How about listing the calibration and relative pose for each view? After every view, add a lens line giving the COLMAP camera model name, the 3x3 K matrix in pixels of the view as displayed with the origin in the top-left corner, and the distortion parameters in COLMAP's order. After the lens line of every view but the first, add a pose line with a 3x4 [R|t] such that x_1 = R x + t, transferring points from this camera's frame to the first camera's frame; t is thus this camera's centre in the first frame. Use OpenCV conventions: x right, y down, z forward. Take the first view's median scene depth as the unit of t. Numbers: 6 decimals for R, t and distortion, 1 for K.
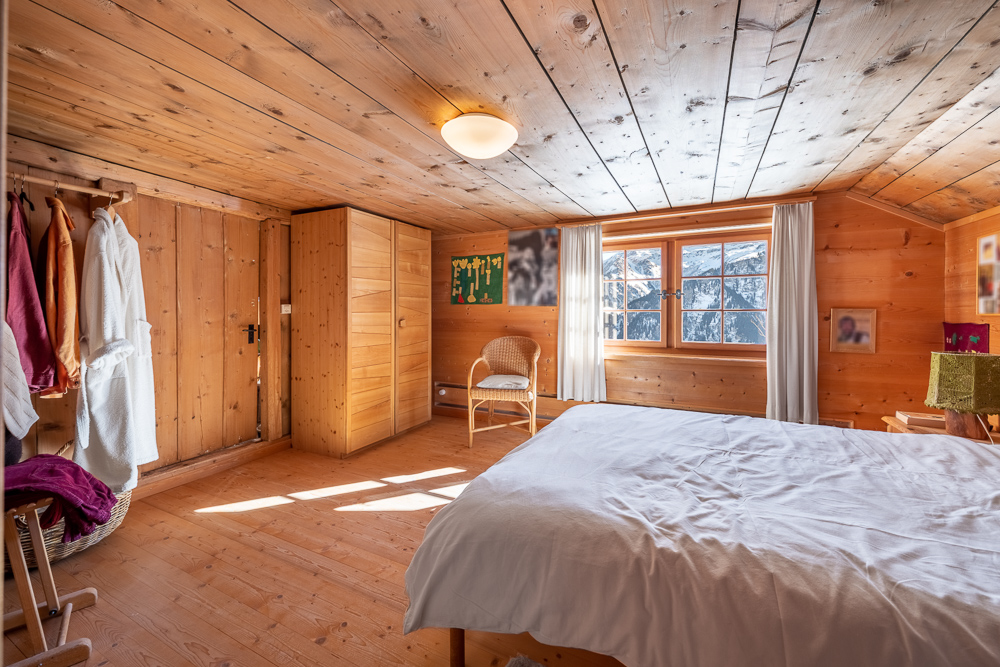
lens RADIAL K [[391.6, 0, 501.0], [0, 391.6, 317.4], [0, 0, 1]] dist [-0.000497, -0.000117]
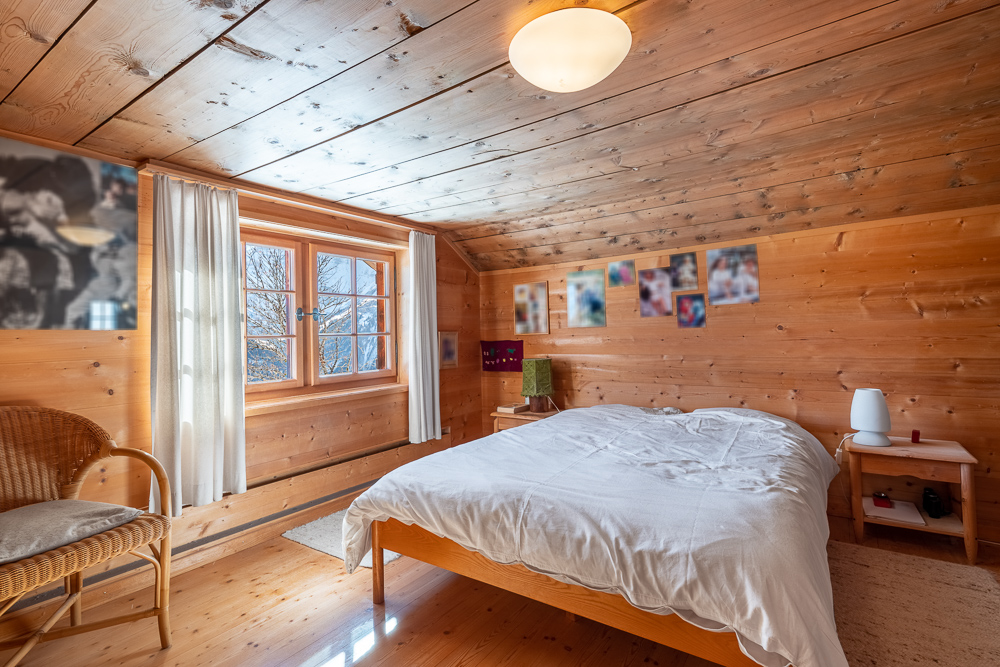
lens RADIAL K [[478.3, 0, 500.0], [0, 478.3, 333.5], [0, 0, 1]] dist [-0.009205, -0.000714]
pose [[0.122231, -0.005448, 0.992487, -0.472318], [0.035372, 0.999374, 0.001129, -0.011103], [-0.991871, 0.034968, 0.122347, 0.590191]]
